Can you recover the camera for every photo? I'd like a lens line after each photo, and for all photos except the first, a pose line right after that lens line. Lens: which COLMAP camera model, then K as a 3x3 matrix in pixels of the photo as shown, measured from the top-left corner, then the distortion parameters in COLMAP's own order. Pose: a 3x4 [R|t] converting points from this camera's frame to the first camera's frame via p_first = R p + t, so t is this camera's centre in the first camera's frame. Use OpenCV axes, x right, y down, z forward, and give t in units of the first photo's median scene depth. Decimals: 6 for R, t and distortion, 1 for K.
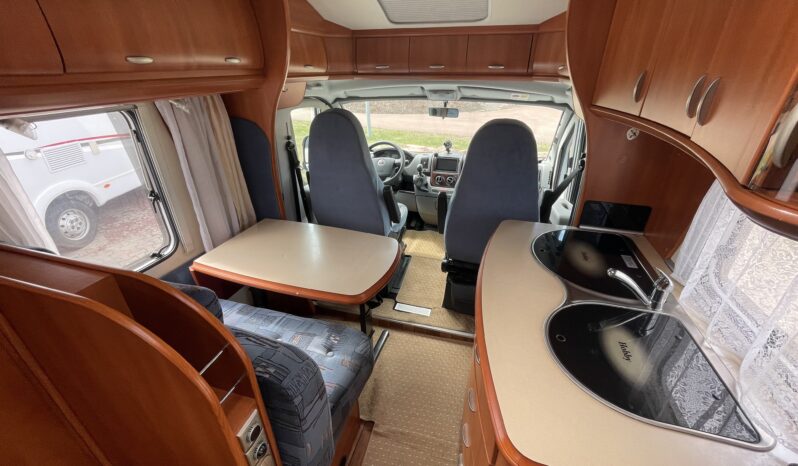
lens RADIAL K [[329.1, 0, 399.0], [0, 329.1, 233.0], [0, 0, 1]] dist [0.000819, -0.000009]
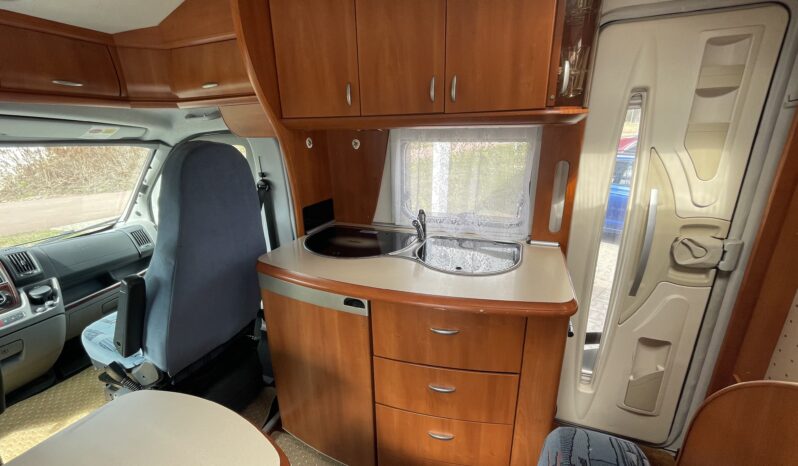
lens RADIAL K [[329.1, 0, 399.0], [0, 329.1, 233.0], [0, 0, 1]] dist [0.000819, -0.000009]
pose [[0.069590, -0.291295, 0.954099, -0.357341], [0.472790, 0.851812, 0.225581, -0.098271], [-0.878423, 0.435390, 0.196999, 0.440813]]
